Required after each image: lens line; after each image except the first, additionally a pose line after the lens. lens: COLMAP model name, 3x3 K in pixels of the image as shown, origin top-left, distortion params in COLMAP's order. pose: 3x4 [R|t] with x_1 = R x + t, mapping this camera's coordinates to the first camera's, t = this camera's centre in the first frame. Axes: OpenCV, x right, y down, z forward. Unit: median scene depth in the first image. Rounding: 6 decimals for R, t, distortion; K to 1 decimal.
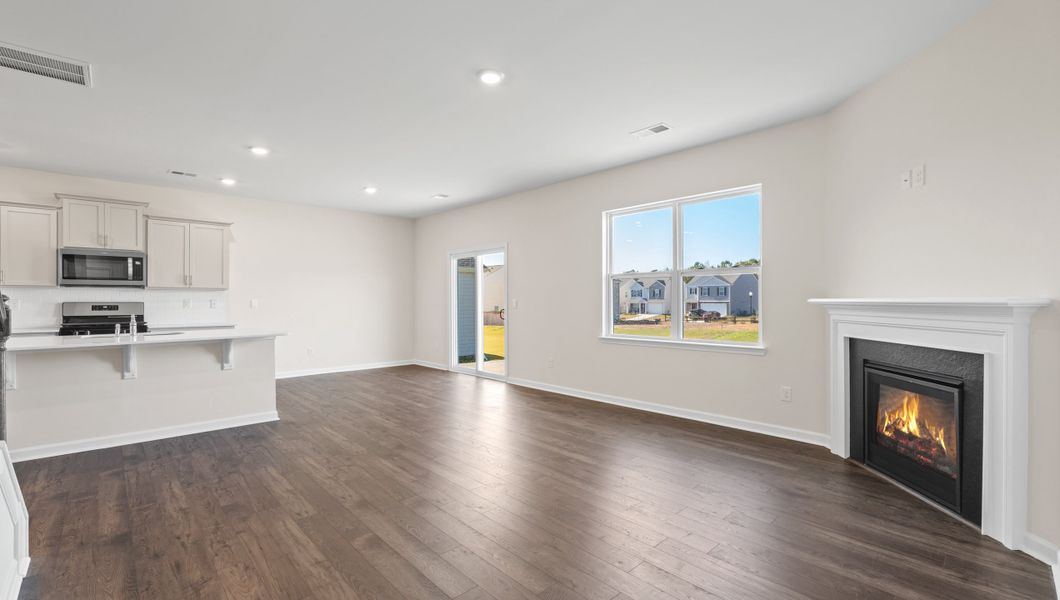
lens RADIAL K [[473.5, 0, 532.8], [0, 473.5, 299.5], [0, 0, 1]] dist [0.003590, -0.000502]
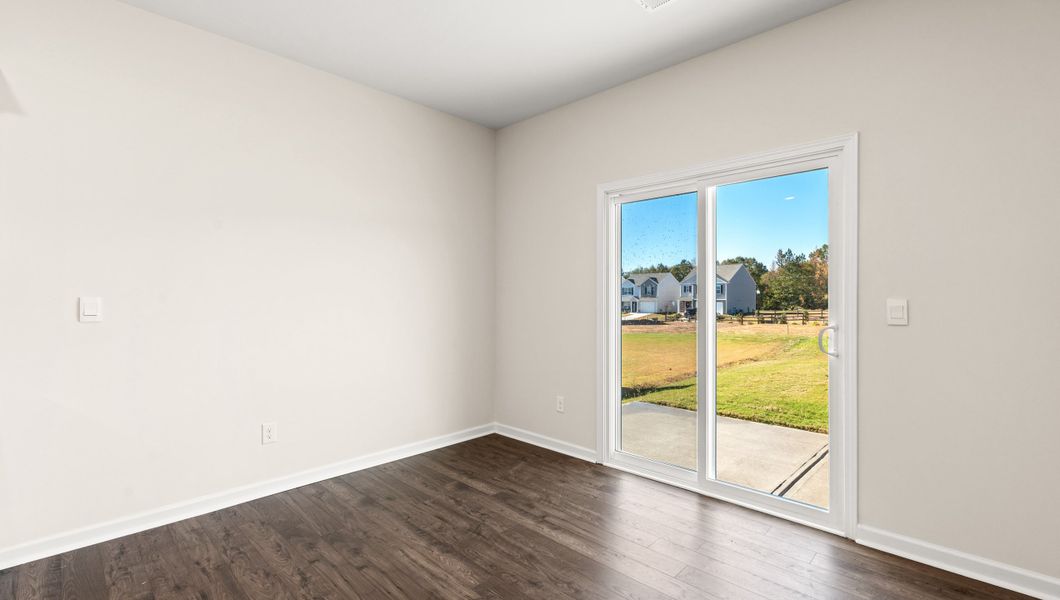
lens RADIAL K [[473.5, 0, 528.8], [0, 473.5, 299.6], [0, 0, 1]] dist [0.003590, -0.000502]
pose [[0.998795, 0.003331, 0.048964, -0.340020], [-0.003560, 0.999983, 0.004589, -0.000730], [-0.048948, -0.004758, 0.998790, 0.744678]]
